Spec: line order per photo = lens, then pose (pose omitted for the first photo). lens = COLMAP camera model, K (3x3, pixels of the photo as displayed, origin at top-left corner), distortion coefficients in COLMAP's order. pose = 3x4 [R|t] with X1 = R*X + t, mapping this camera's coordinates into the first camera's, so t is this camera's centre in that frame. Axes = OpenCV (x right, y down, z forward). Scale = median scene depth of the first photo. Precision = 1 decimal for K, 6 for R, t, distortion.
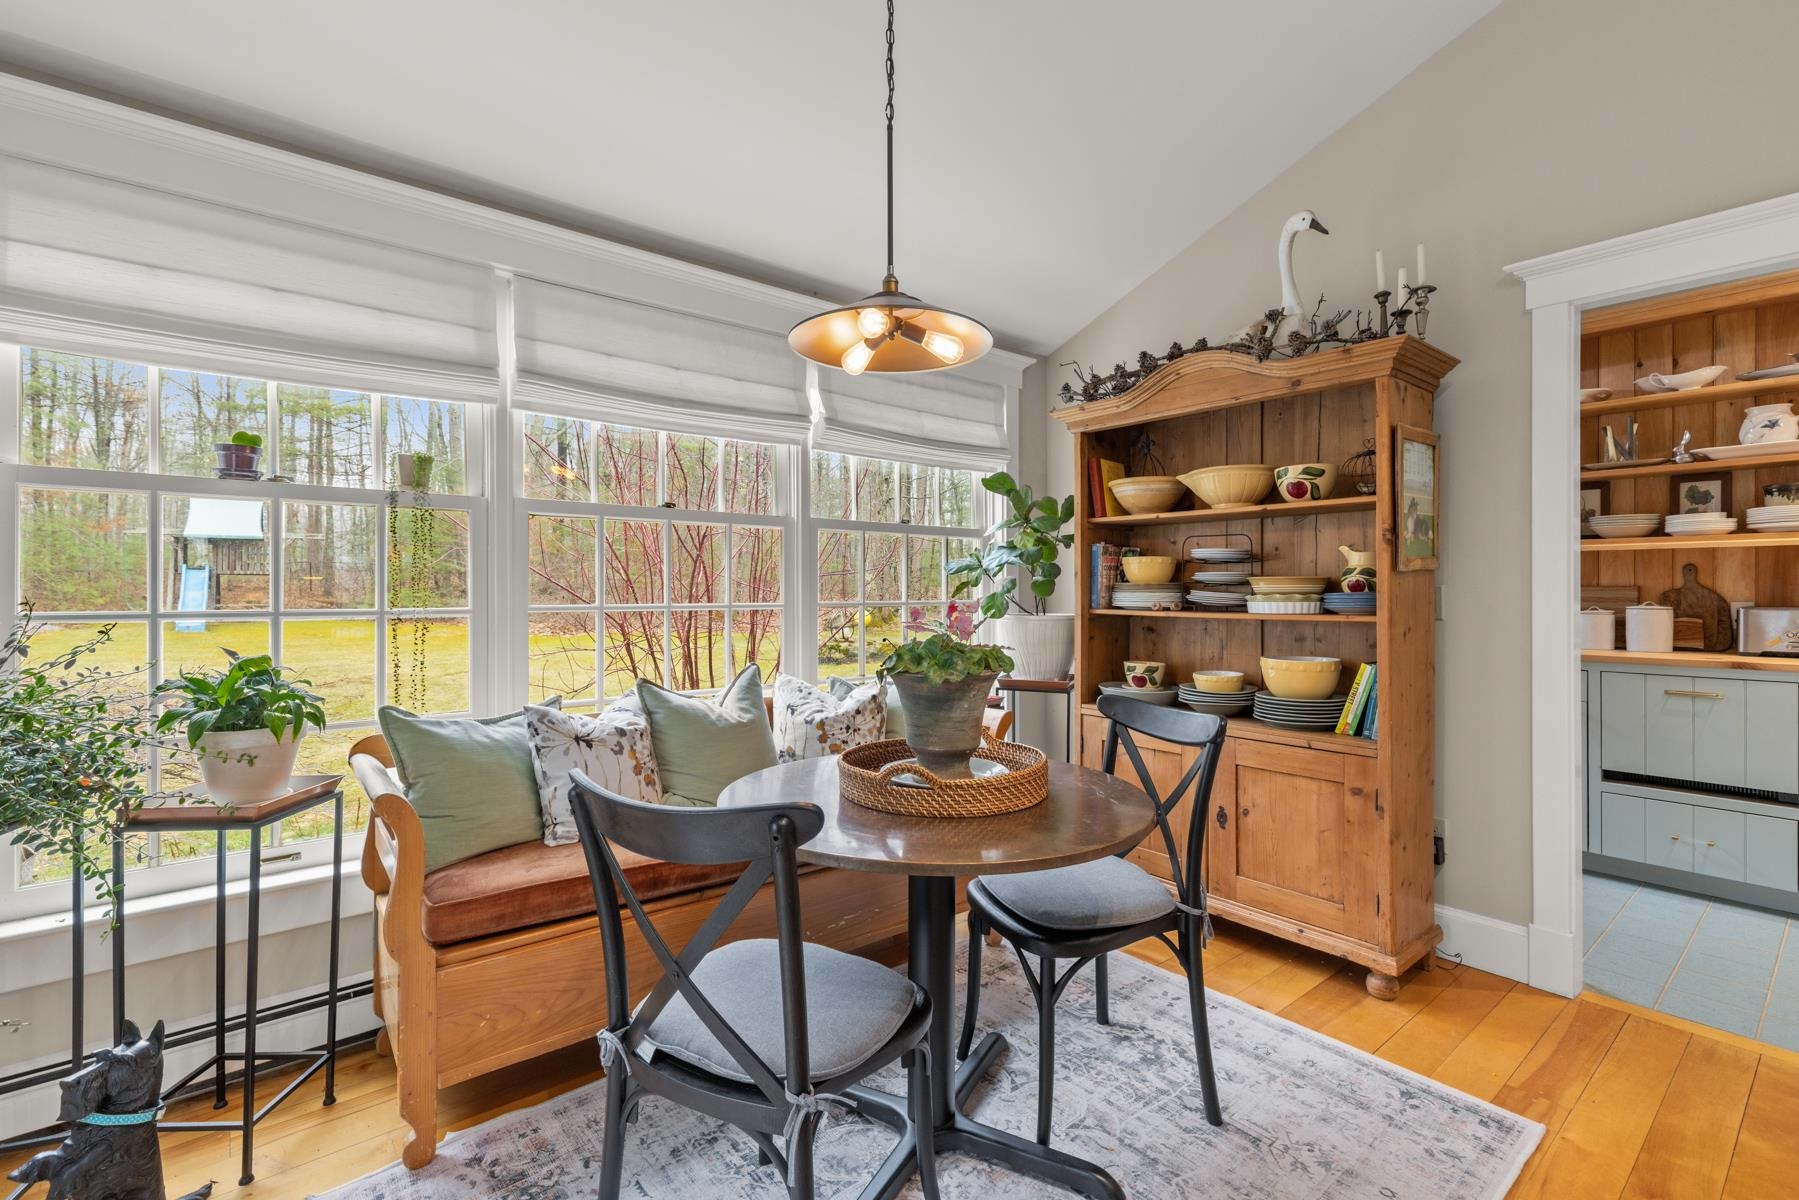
lens RADIAL K [[793.3, 0, 899.5], [0, 793.3, 600.0], [0, 0, 1]] dist [-0.000380, -0.000062]
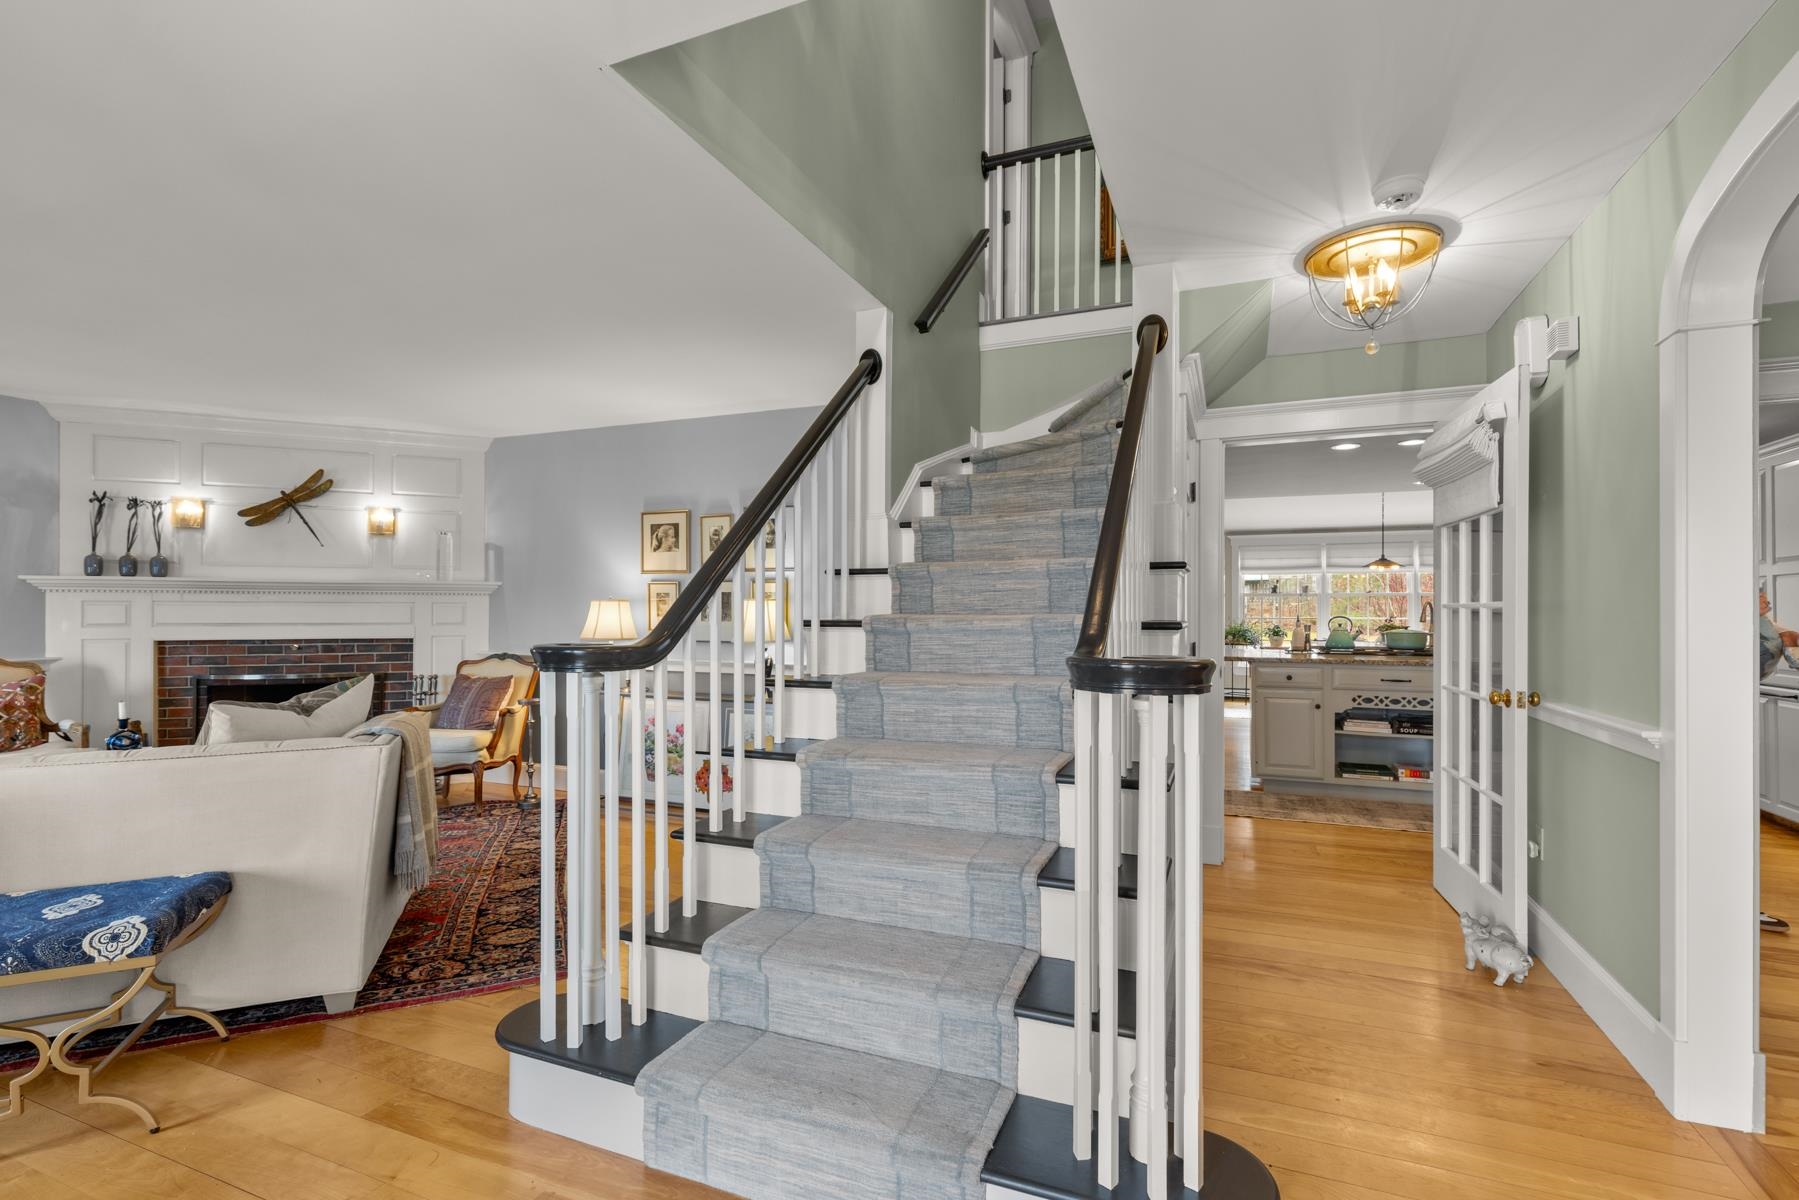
lens RADIAL K [[812.4, 0, 906.5], [0, 812.4, 604.6], [0, 0, 1]] dist [0.002025, 0.000026]
pose [[0.480383, -0.001585, -0.877057, 2.517531], [-0.011379, 0.999903, -0.008039, -0.001099], [0.876985, 0.013843, 0.480318, -3.439114]]
